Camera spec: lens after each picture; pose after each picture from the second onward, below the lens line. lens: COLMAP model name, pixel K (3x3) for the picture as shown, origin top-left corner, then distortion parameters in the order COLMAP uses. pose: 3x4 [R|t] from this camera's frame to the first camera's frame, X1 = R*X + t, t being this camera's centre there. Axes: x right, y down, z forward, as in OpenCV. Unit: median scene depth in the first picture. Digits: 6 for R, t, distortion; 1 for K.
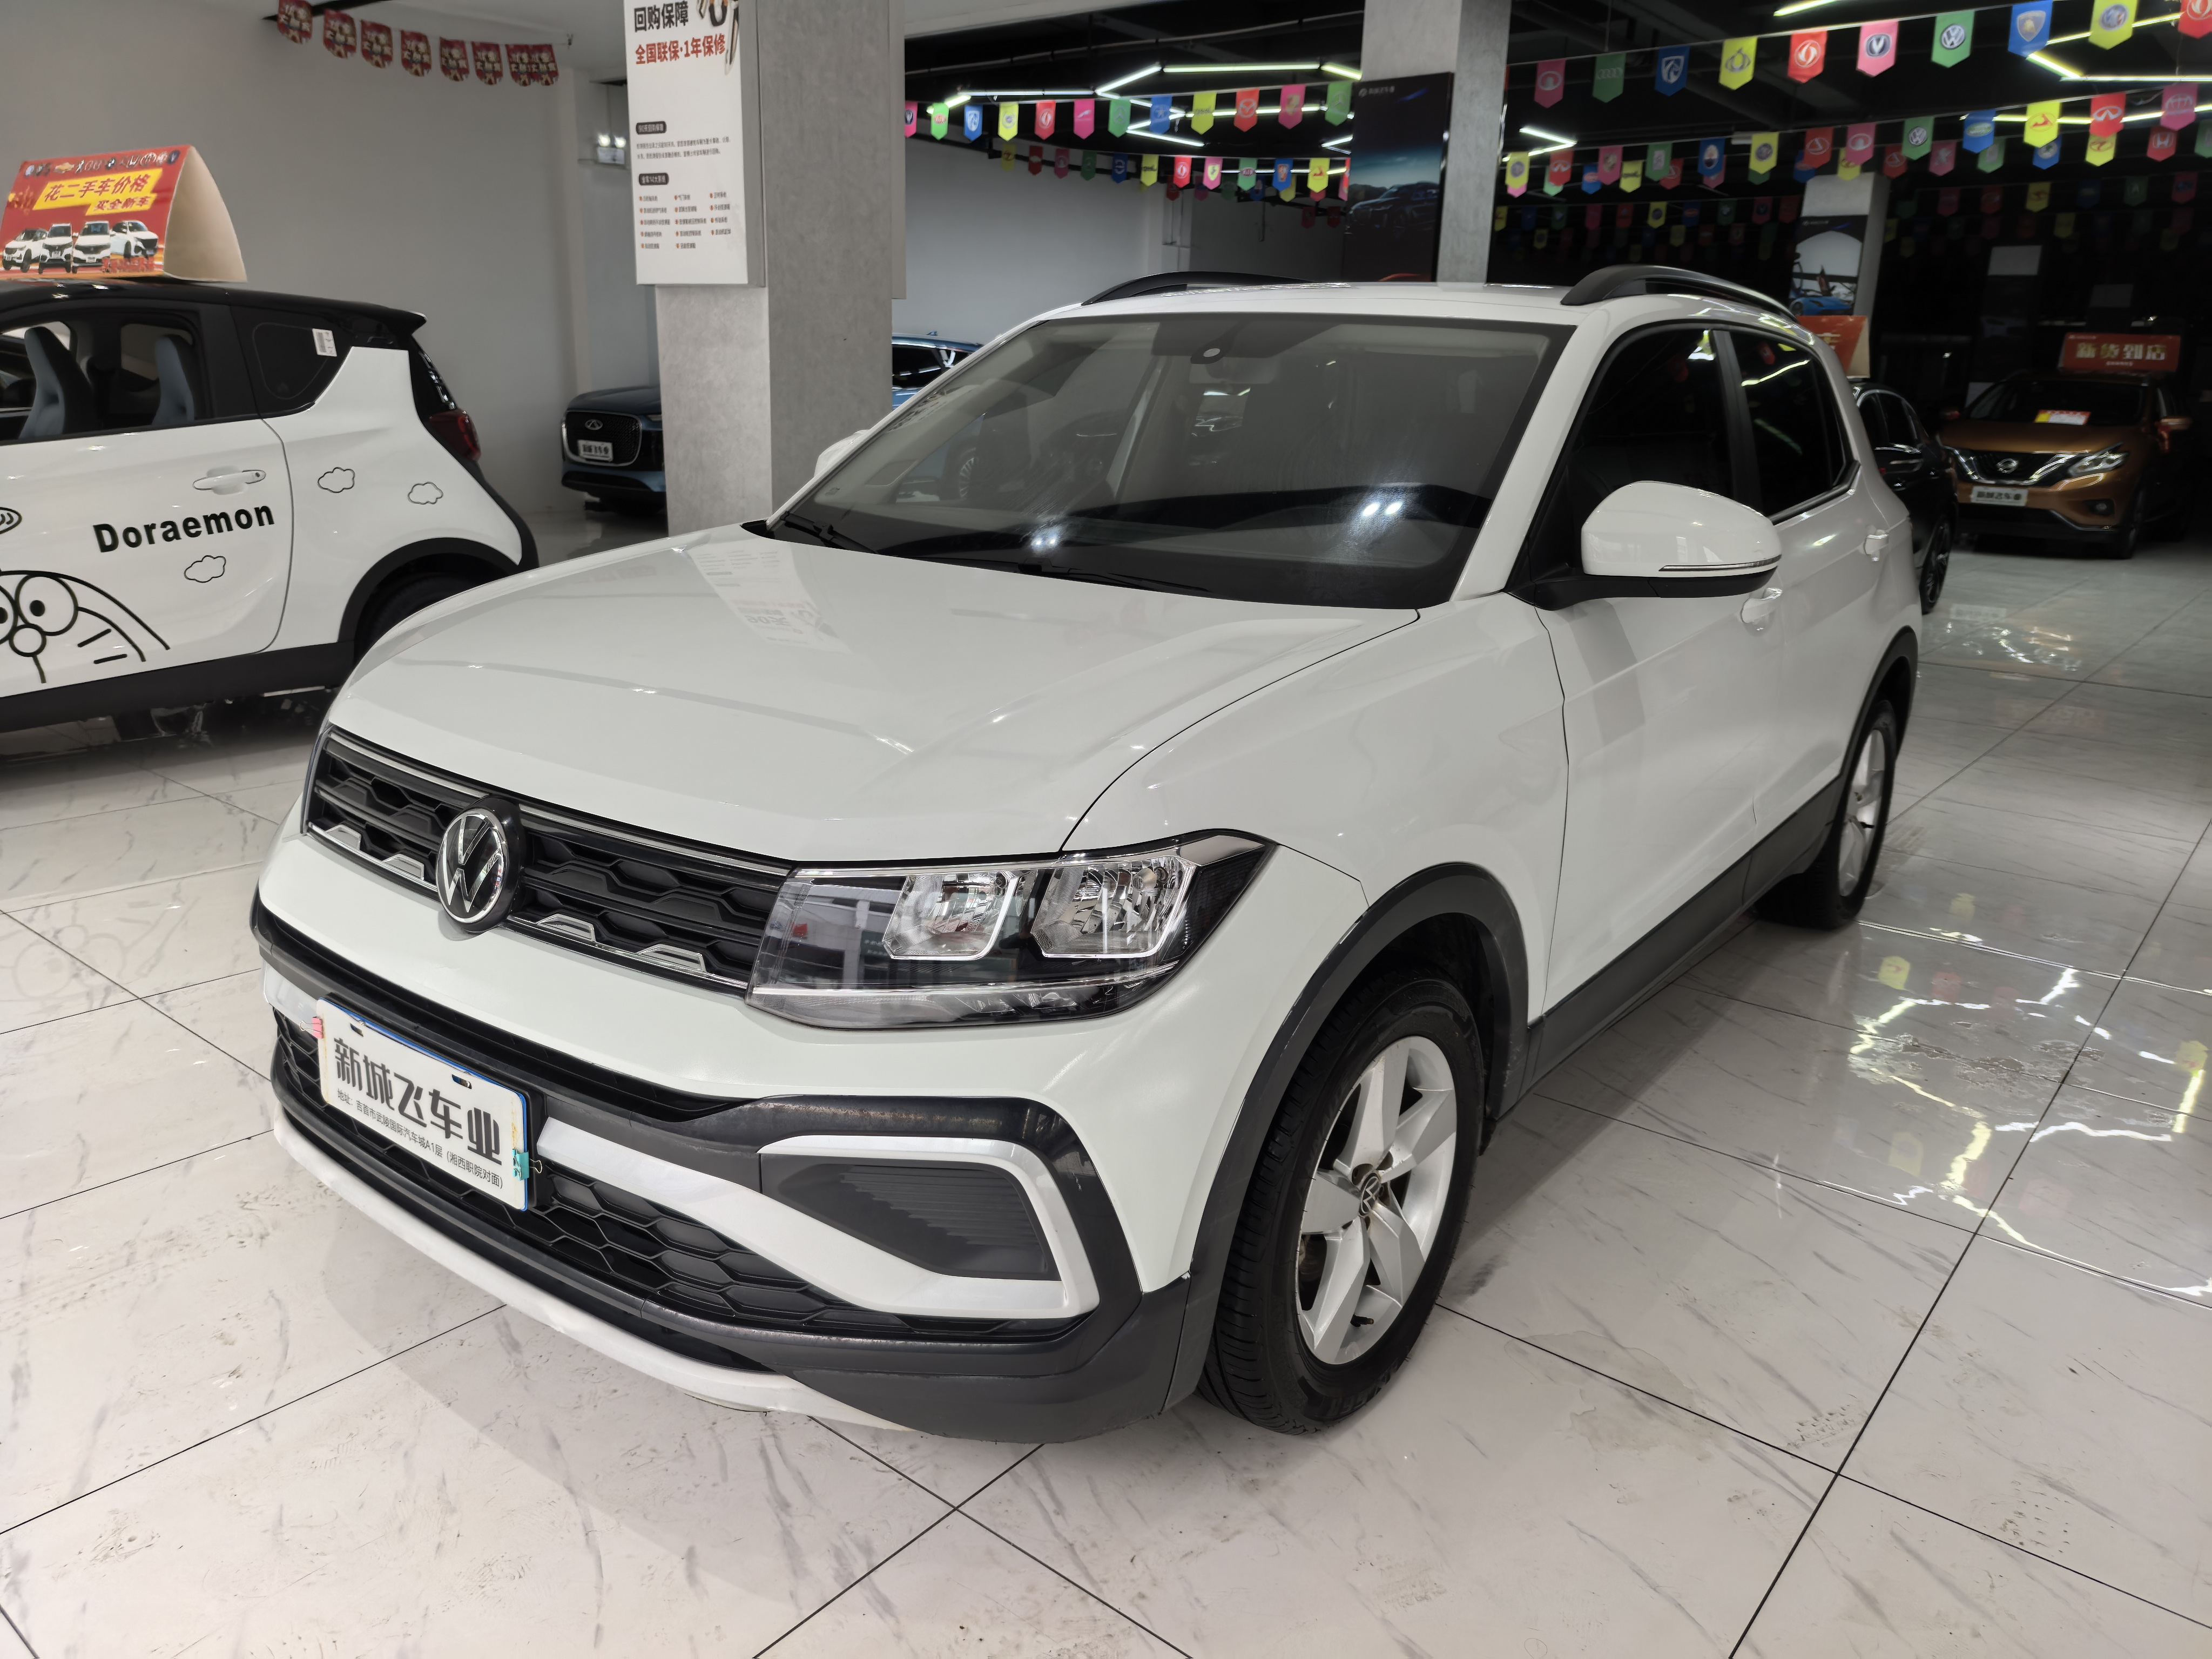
lens RADIAL K [[1585.0, 0, 1106.0], [0, 1585.0, 829.5], [0, 0, 1]] dist [0.045800, -0.055178]
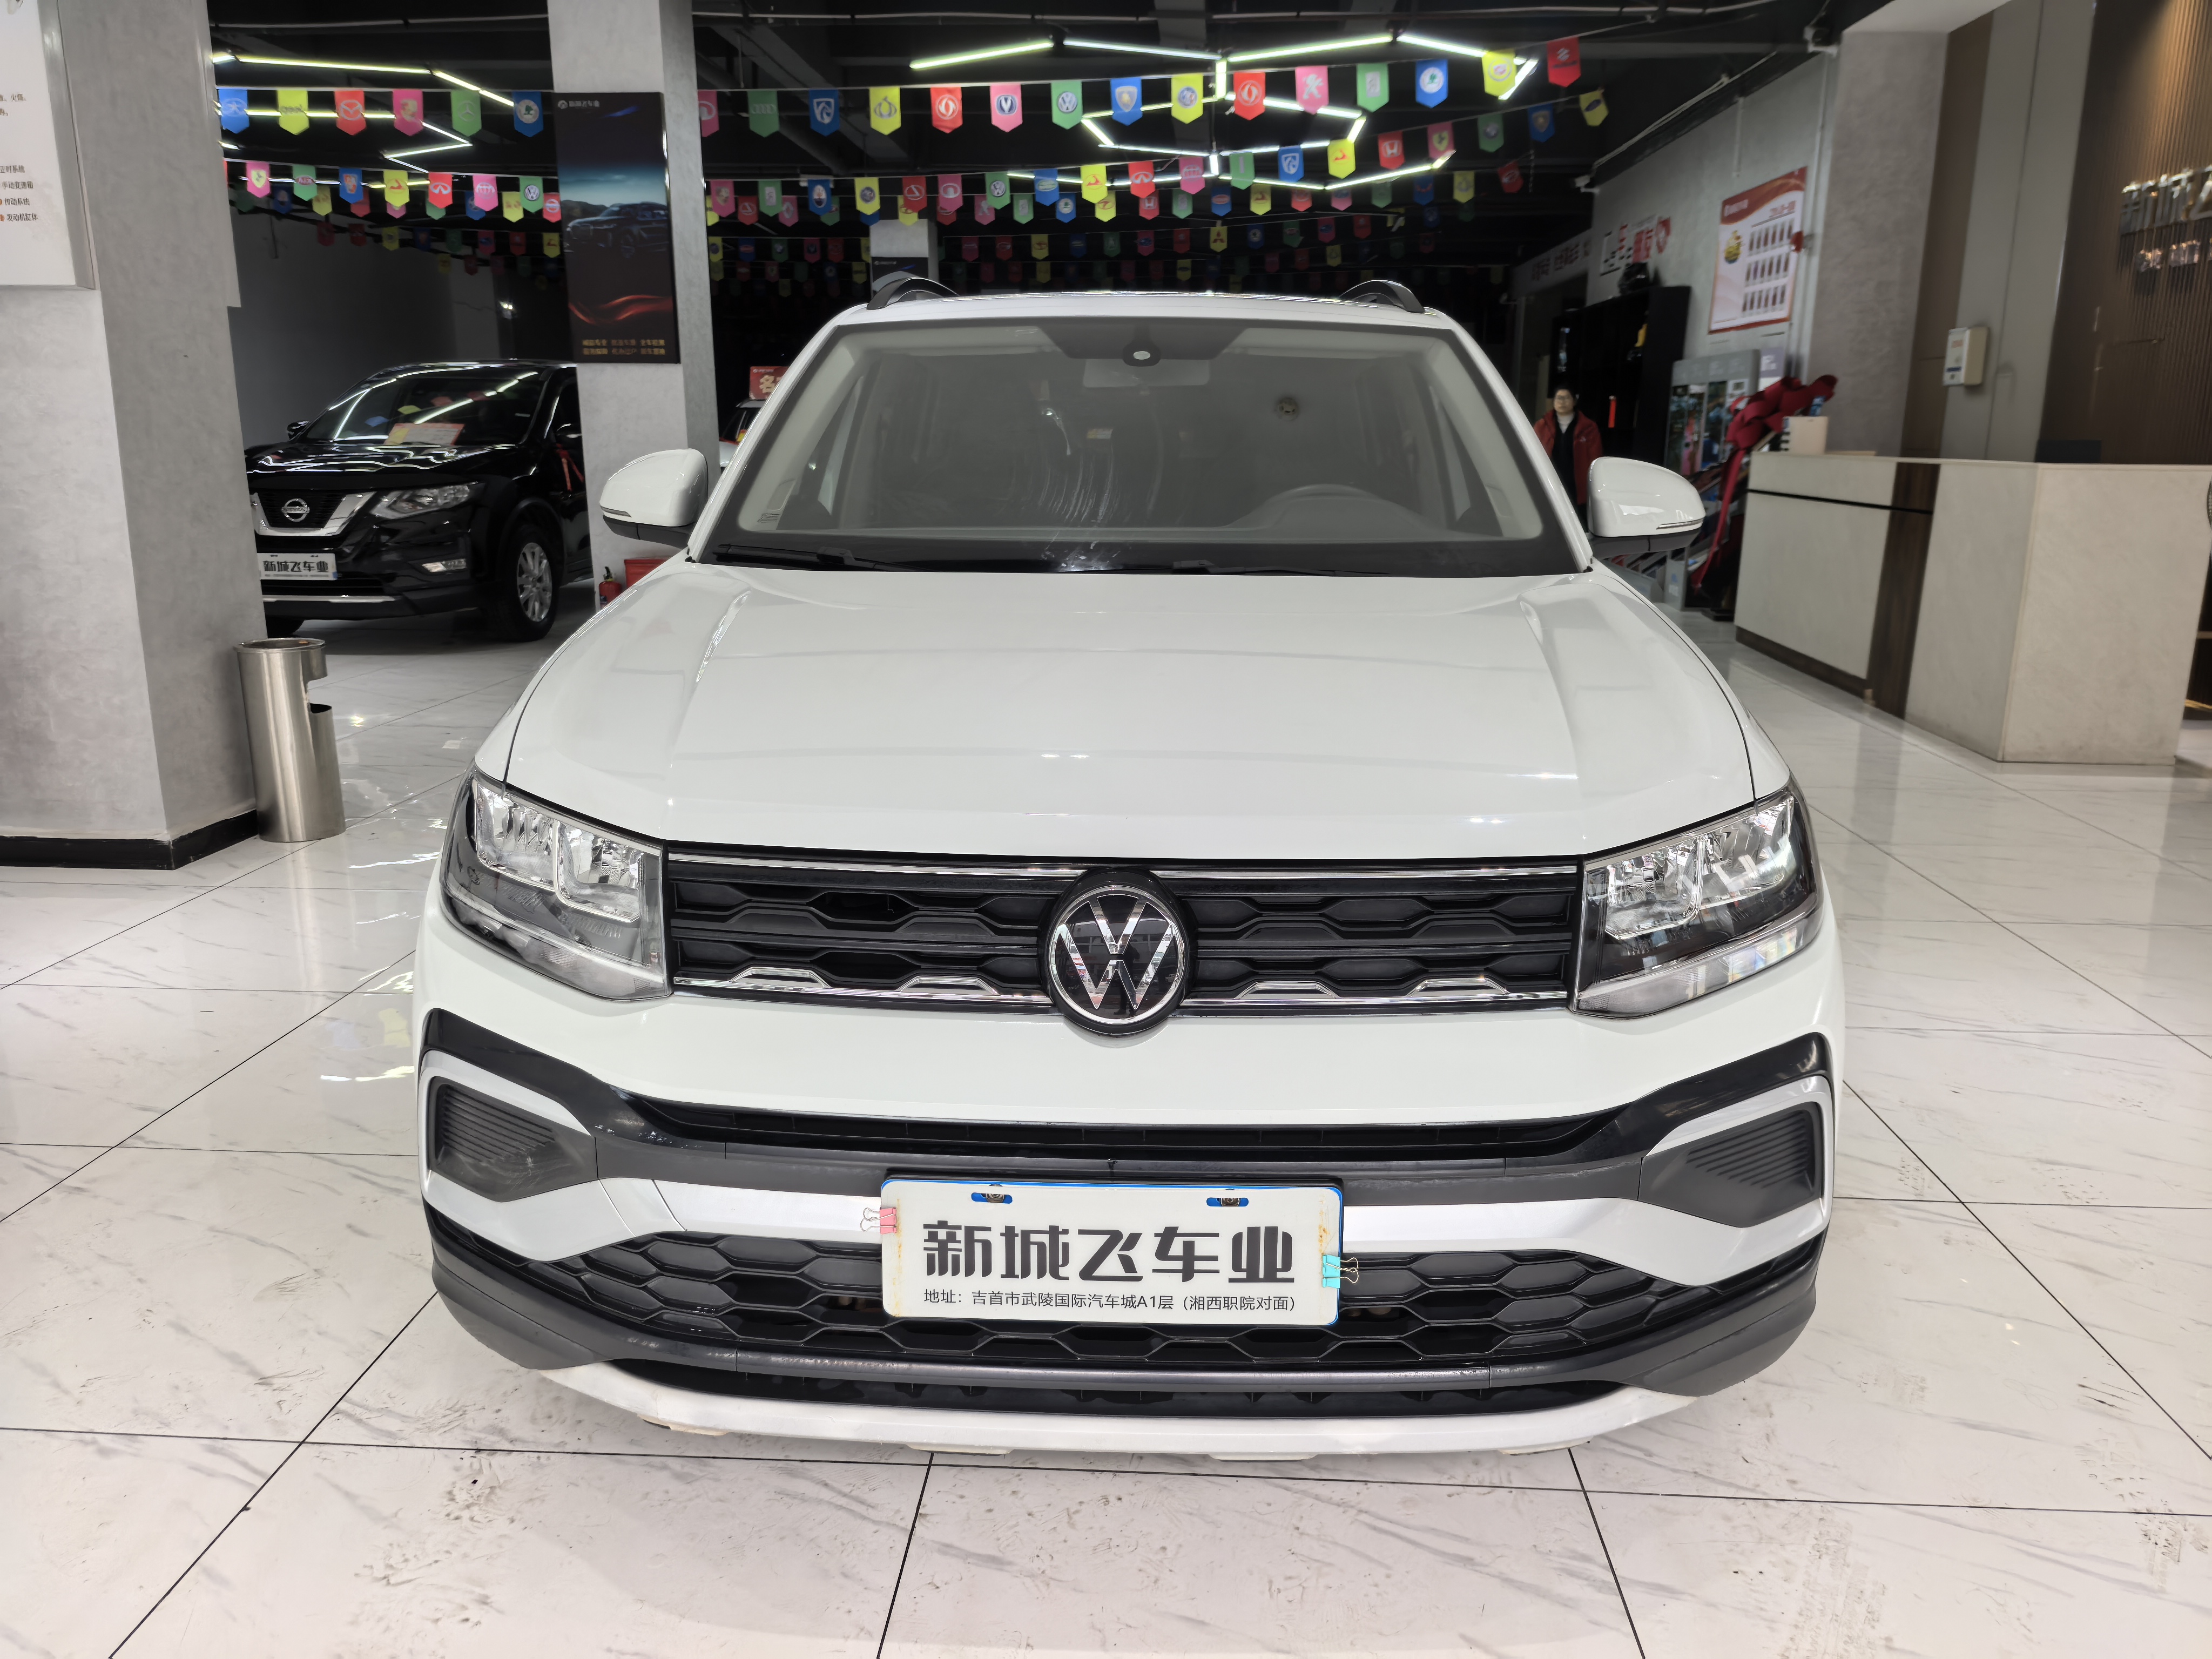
lens RADIAL K [[1585.0, 0, 1106.0], [0, 1585.0, 829.5], [0, 0, 1]] dist [0.045800, -0.055178]
pose [[0.812662, -0.167330, 0.558194, -0.173724], [0.178638, 0.983303, 0.034690, -0.014427], [-0.554679, 0.071524, 0.828985, 0.065264]]
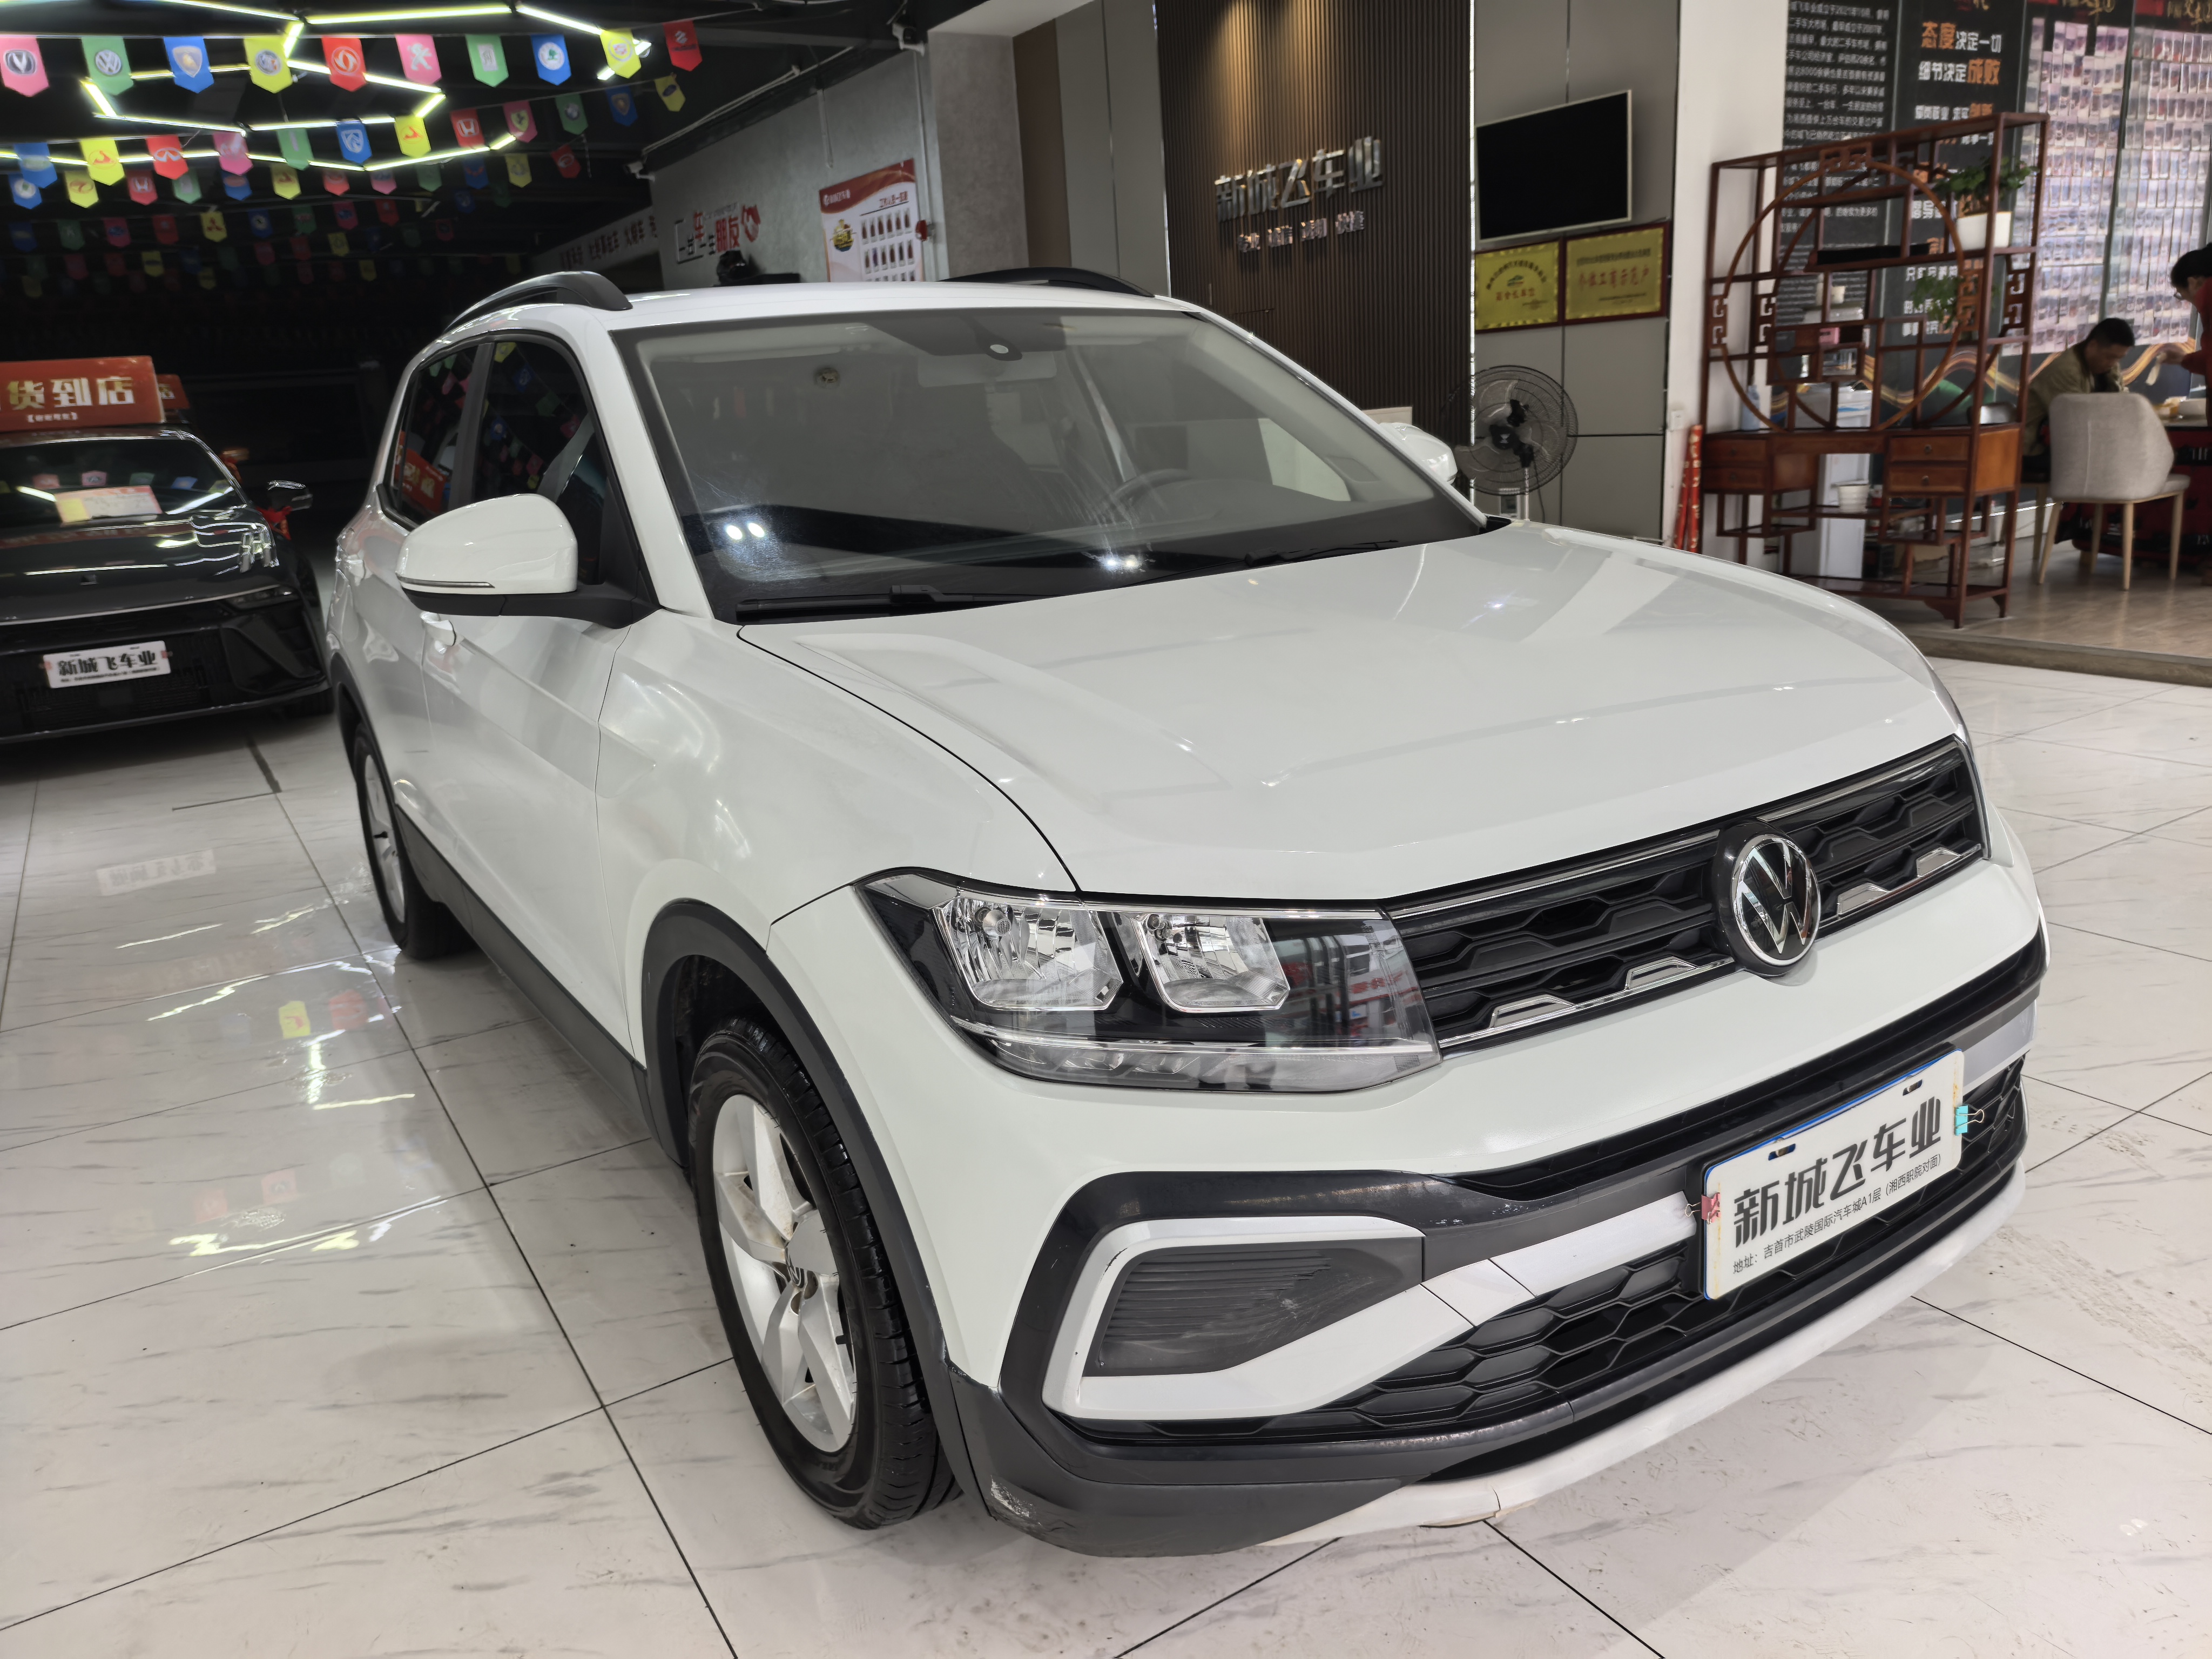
lens RADIAL K [[1576.0, 0, 1101.1], [0, 1576.0, 851.9], [0, 0, 1]] dist [0.081506, -0.091344]
pose [[0.325738, -0.314615, 0.891579, -0.264166], [0.331555, 0.921136, 0.203911, -0.062043], [-0.885419, 0.229186, 0.404361, 0.197959]]
